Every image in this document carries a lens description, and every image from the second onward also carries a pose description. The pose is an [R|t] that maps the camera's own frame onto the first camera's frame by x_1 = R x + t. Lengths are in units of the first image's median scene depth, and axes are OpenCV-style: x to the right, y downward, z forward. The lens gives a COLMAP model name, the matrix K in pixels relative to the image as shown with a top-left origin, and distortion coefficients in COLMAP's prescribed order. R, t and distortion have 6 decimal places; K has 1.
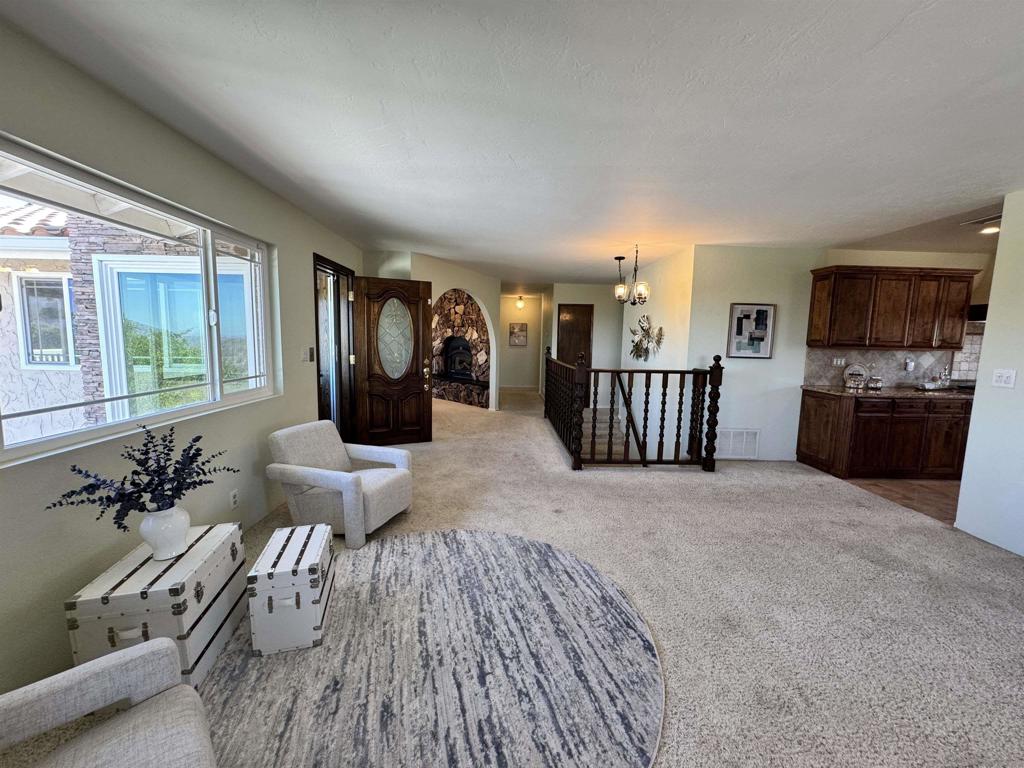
lens RADIAL K [[409.3, 0, 511.1], [0, 409.3, 381.8], [0, 0, 1]] dist [-0.002988, 0.000030]
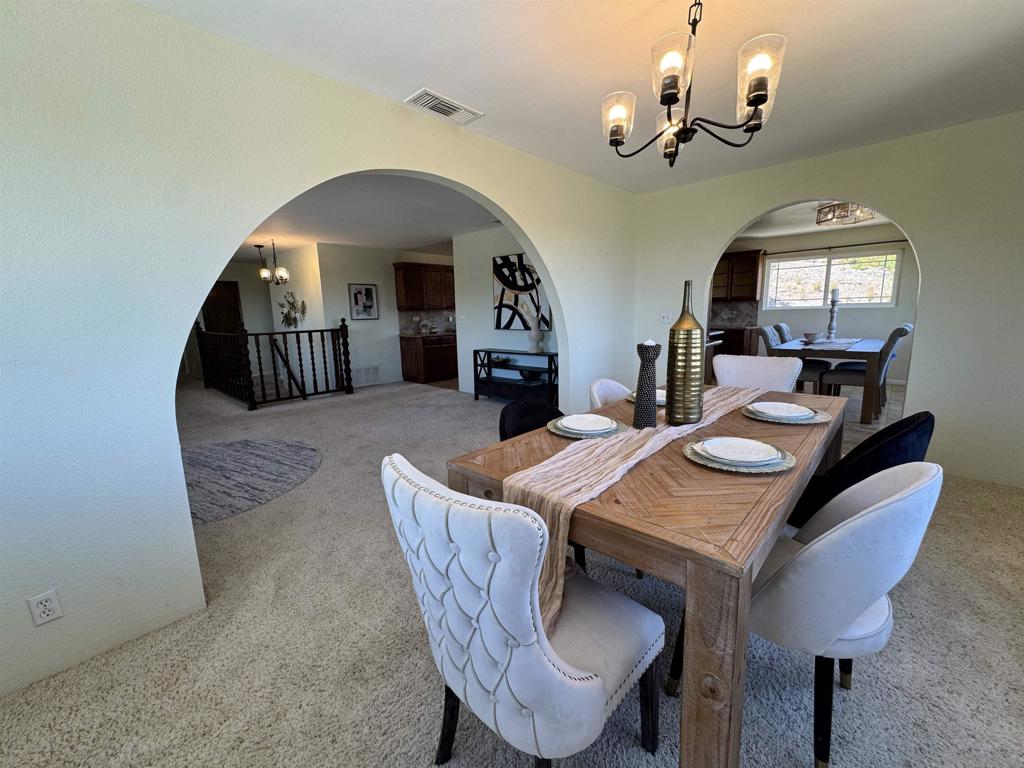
lens RADIAL K [[409.3, 0, 511.1], [0, 409.3, 381.8], [0, 0, 1]] dist [-0.002988, 0.000030]
pose [[0.703116, -0.159405, 0.692978, -0.162358], [0.114887, 0.987211, 0.110519, 0.076502], [-0.701733, 0.001907, 0.712438, -0.562039]]
